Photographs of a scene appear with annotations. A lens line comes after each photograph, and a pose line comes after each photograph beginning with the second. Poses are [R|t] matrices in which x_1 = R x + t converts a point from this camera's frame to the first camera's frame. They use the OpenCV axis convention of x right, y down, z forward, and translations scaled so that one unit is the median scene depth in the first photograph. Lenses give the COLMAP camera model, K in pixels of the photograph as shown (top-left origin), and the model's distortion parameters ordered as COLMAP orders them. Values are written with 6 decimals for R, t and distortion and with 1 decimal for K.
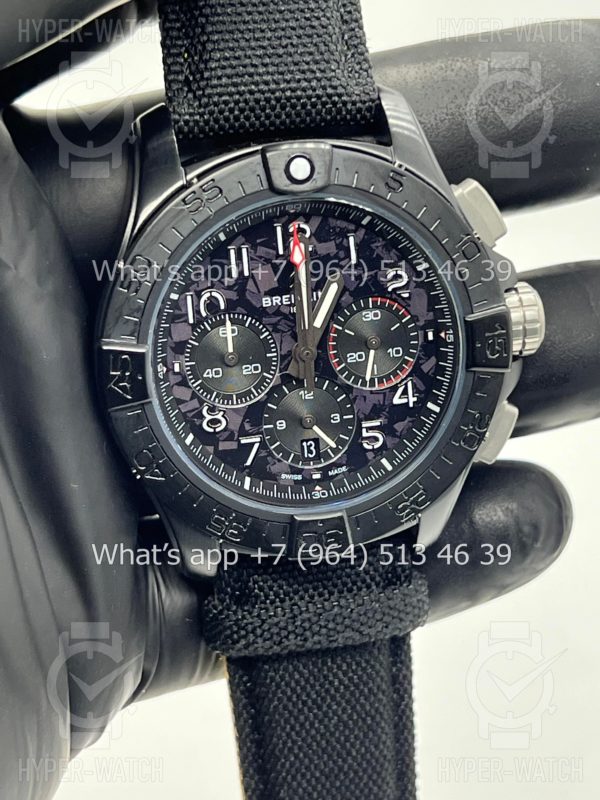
lens RADIAL K [[1828.6, 0, 303.7], [0, 1828.6, 409.2], [0, 0, 1]] dist [0.189834, 0.000000]
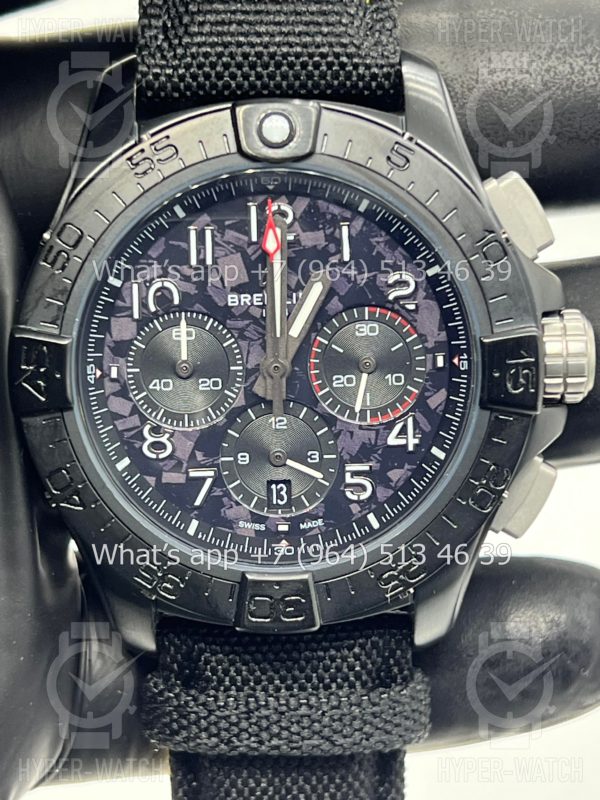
lens RADIAL K [[1828.6, 0, 301.1], [0, 1828.6, 422.4], [0, 0, 1]] dist [0.189834, 0.000000]
pose [[0.982336, 0.074786, -0.171530, 0.148715], [-0.092721, 0.990754, -0.099042, 0.069965], [0.162537, 0.113197, 0.980188, 0.225258]]
